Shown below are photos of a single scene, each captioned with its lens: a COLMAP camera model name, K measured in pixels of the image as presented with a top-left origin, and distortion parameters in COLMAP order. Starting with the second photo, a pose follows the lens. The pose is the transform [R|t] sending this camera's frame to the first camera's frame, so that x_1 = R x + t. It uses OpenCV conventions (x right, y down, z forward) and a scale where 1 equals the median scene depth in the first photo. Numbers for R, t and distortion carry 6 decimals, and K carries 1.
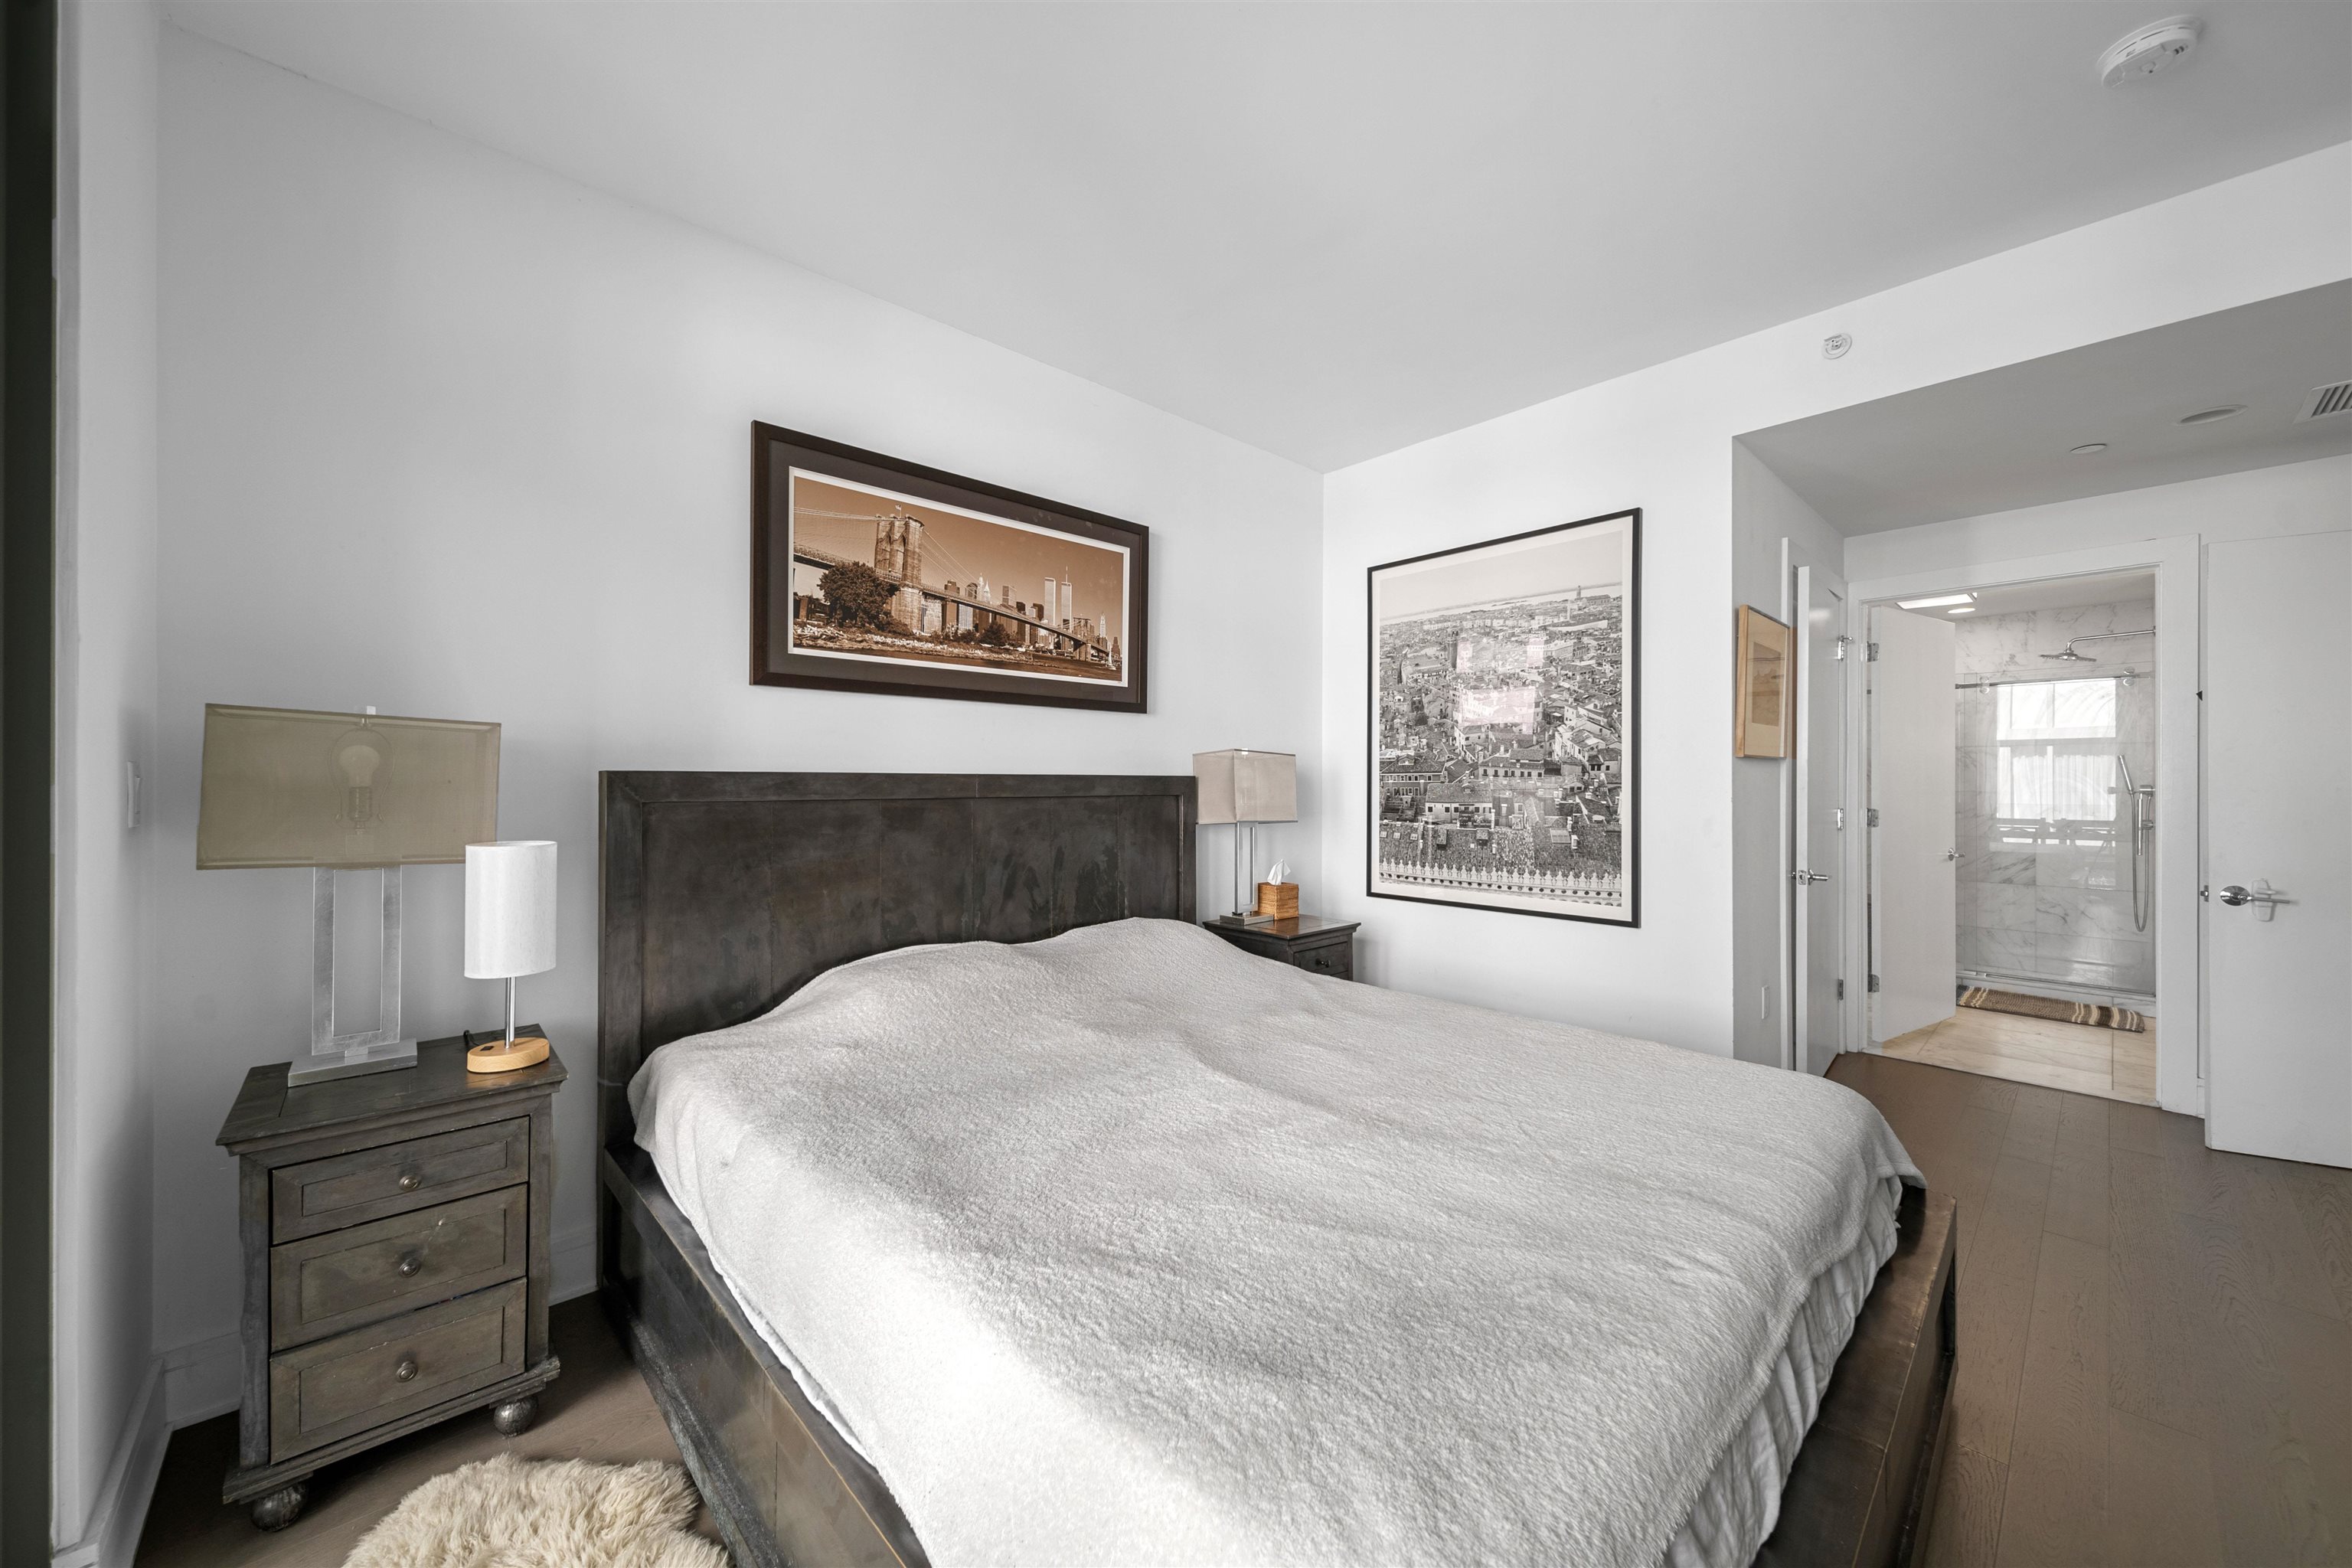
lens RADIAL K [[842.0, 0, 1160.5], [0, 842.0, 778.6], [0, 0, 1]] dist [-0.002582, -0.000265]
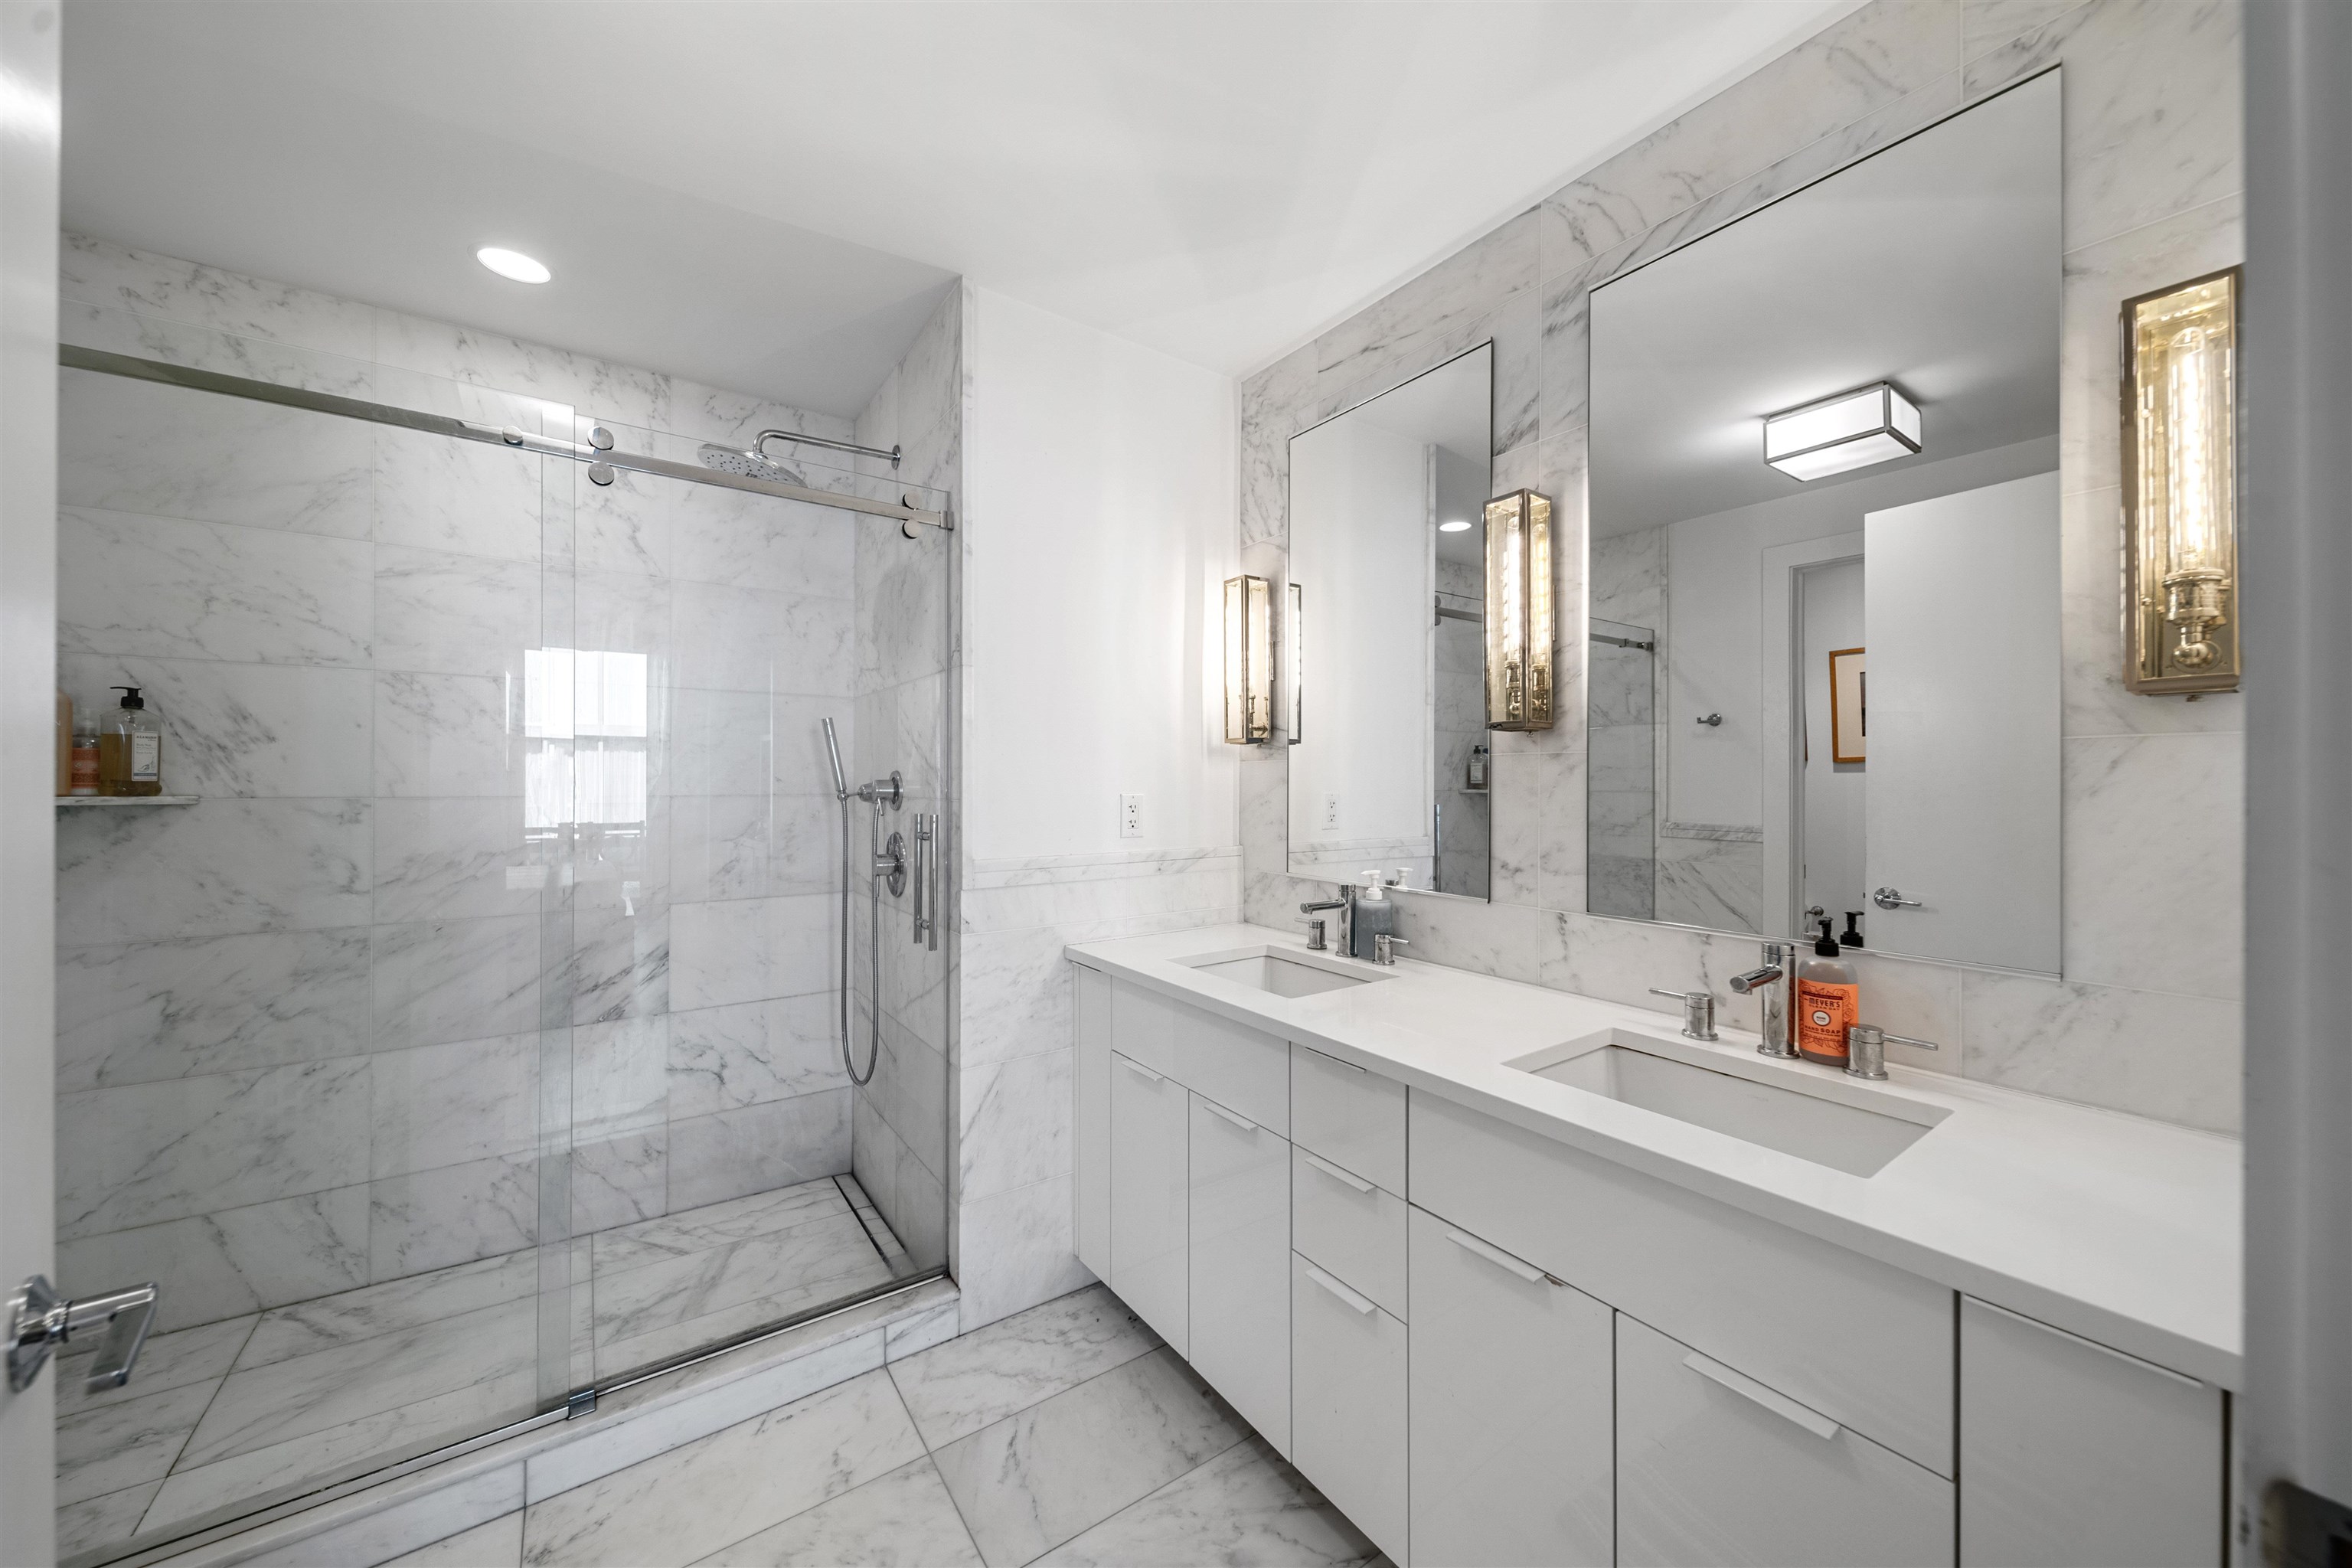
lens RADIAL K [[842.0, 0, 1160.5], [0, 842.0, 778.6], [0, 0, 1]] dist [-0.002582, -0.000265]
pose [[0.133847, 0.001096, 0.991001, 0.469125], [0.002095, 0.999997, -0.001389, 0.002423], [-0.991000, 0.002262, 0.133844, 0.503653]]
